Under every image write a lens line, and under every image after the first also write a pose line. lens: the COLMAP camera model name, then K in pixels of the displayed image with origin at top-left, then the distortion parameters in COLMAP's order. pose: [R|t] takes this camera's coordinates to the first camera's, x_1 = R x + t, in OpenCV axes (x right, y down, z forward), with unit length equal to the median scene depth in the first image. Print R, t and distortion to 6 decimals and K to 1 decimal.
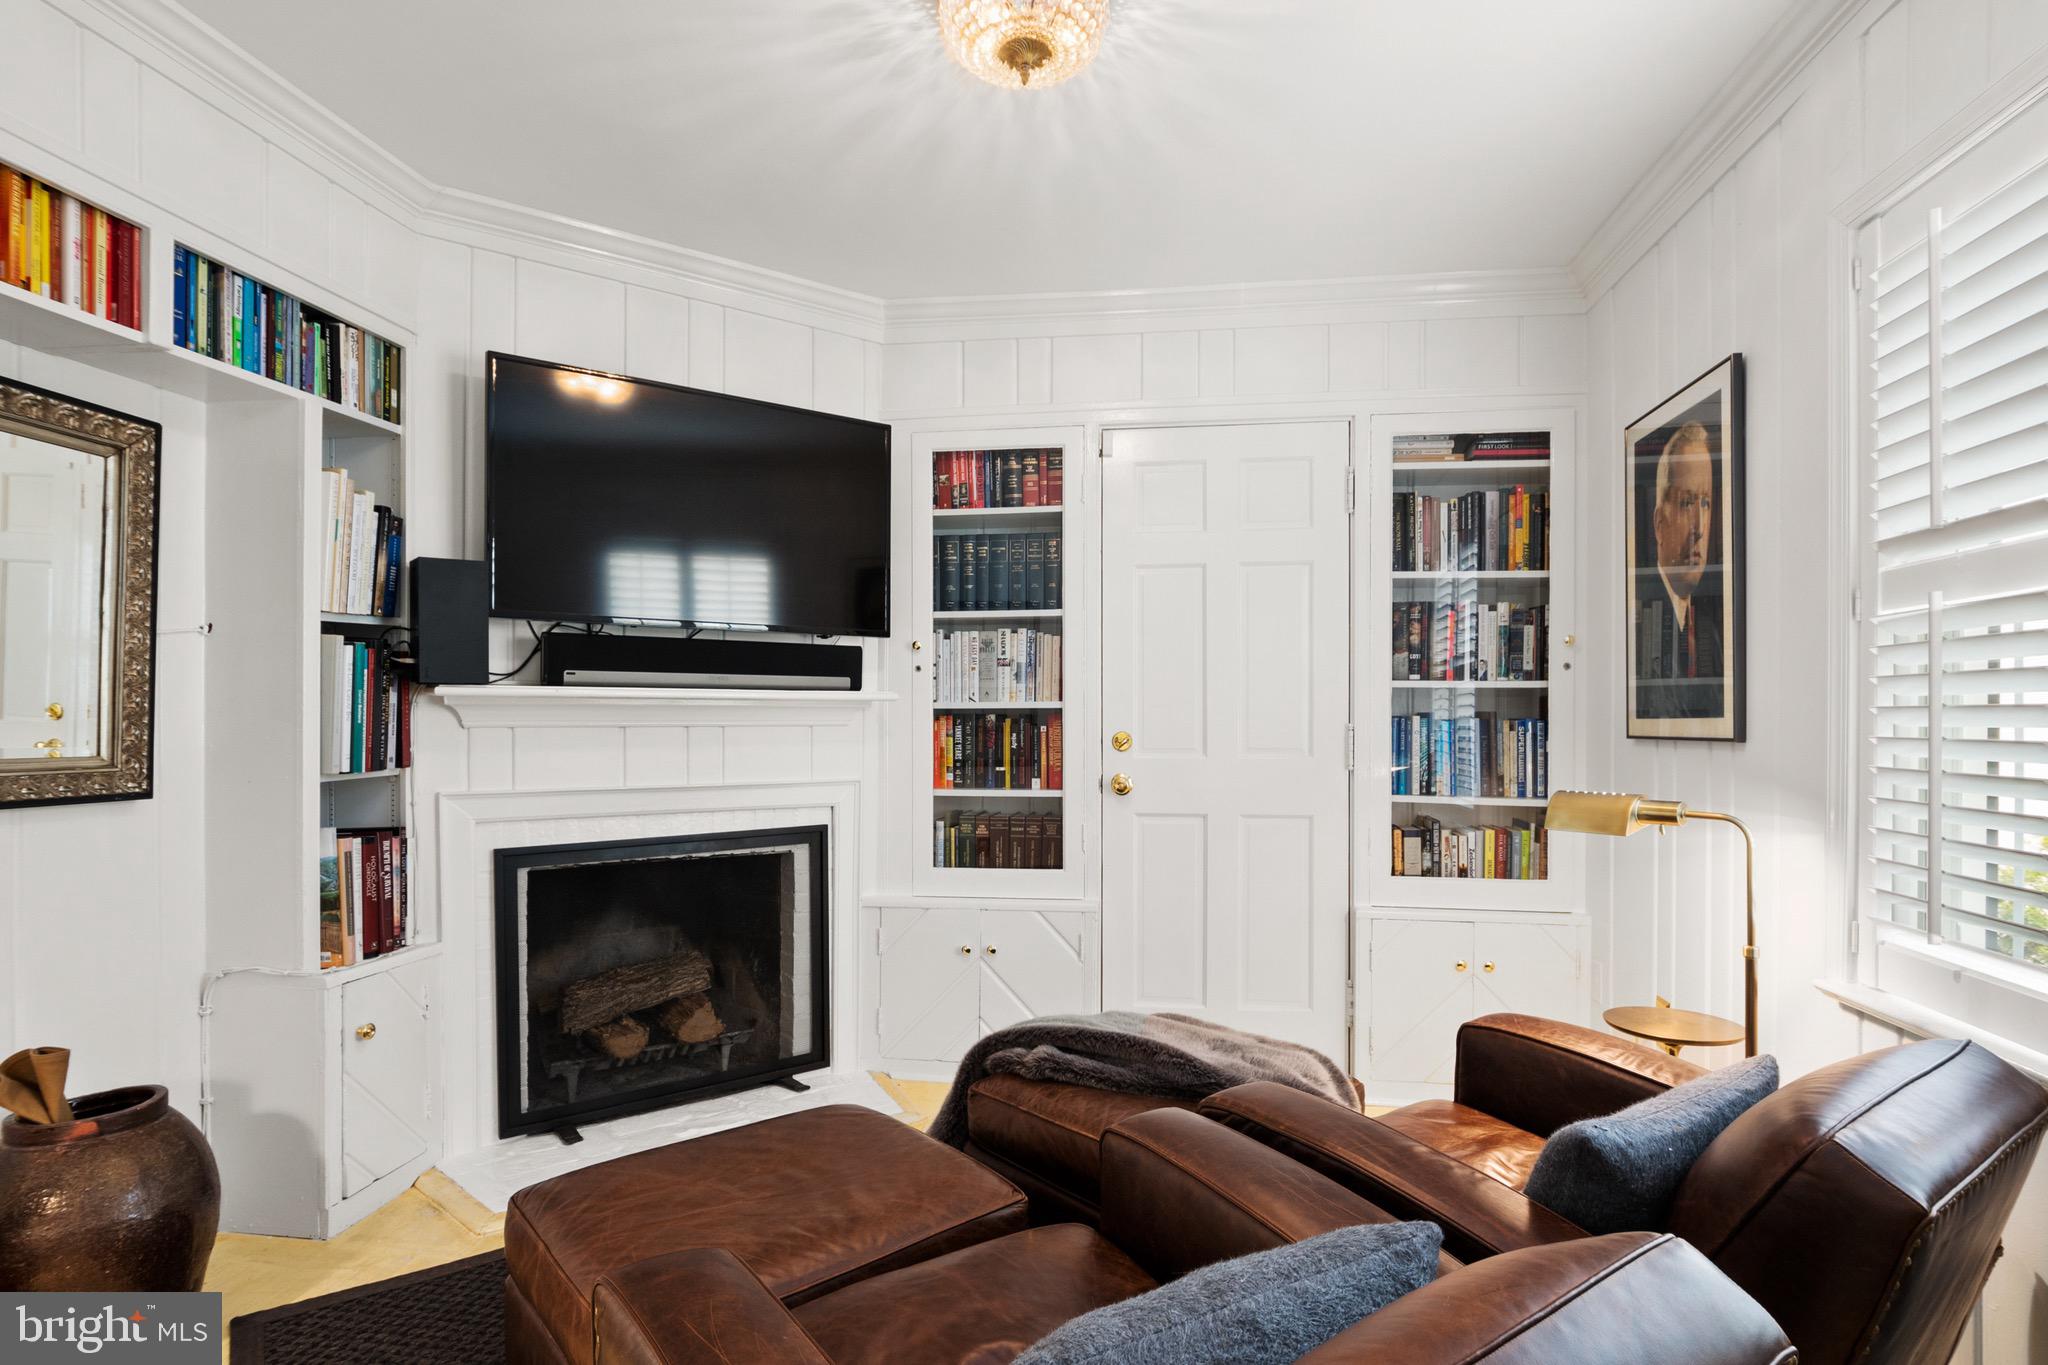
lens RADIAL K [[1079.1, 0, 1024.8], [0, 1079.1, 697.0], [0, 0, 1]] dist [0.000542, 0.000025]
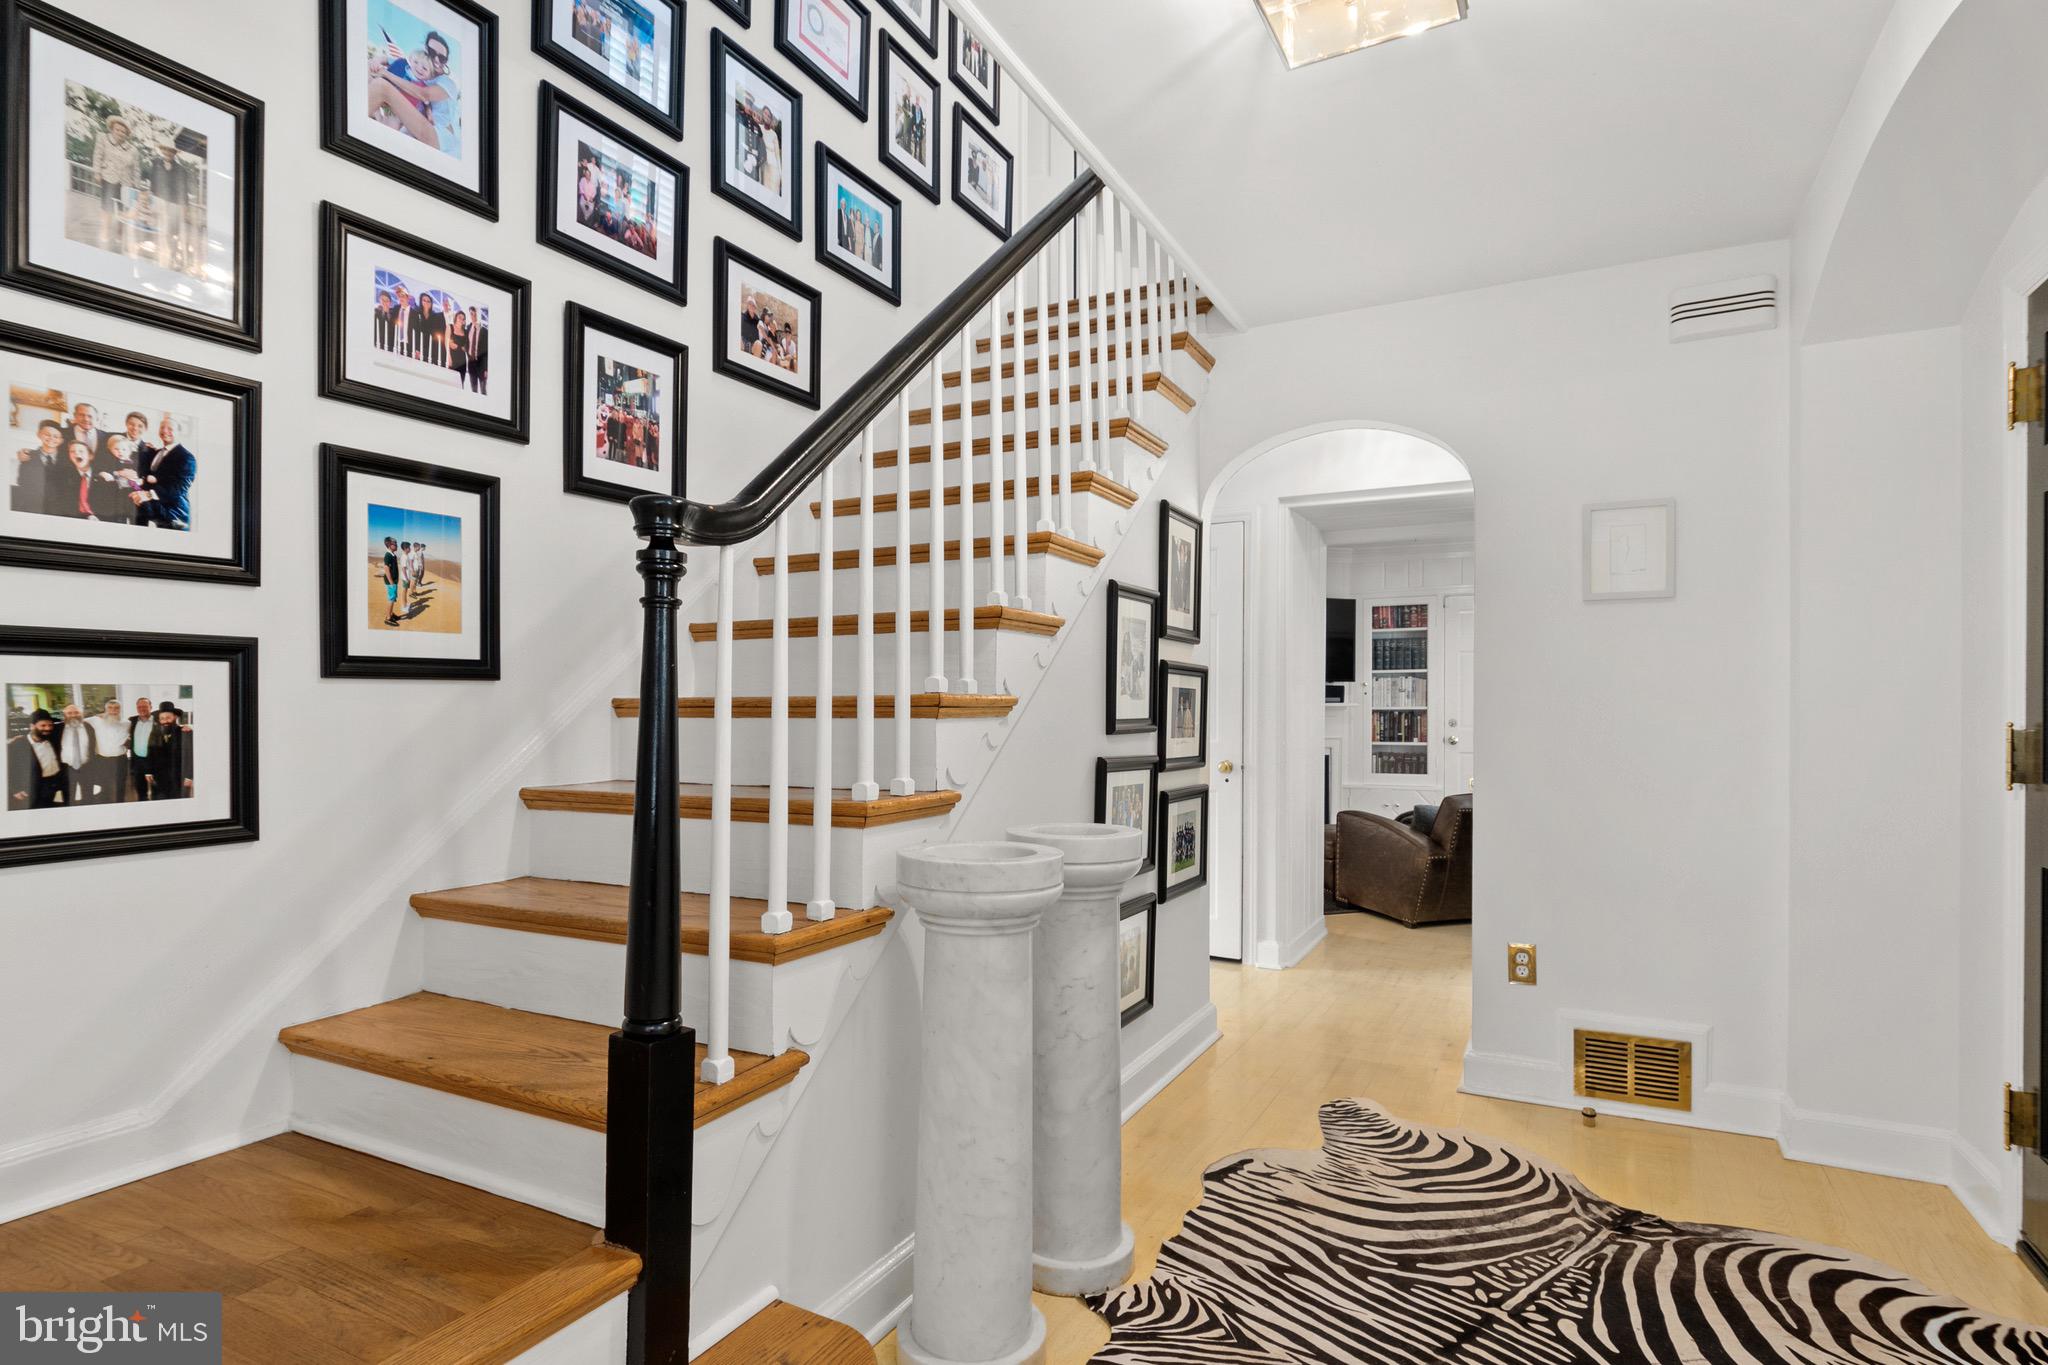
lens RADIAL K [[1079.1, 0, 1021.6], [0, 1079.1, 699.4], [0, 0, 1]] dist [0.000542, 0.000025]
pose [[0.945288, 0.000561, -0.326237, -0.036107], [0.002831, 0.999947, 0.009923, -0.039356], [0.326225, -0.010303, 0.945236, -1.611867]]
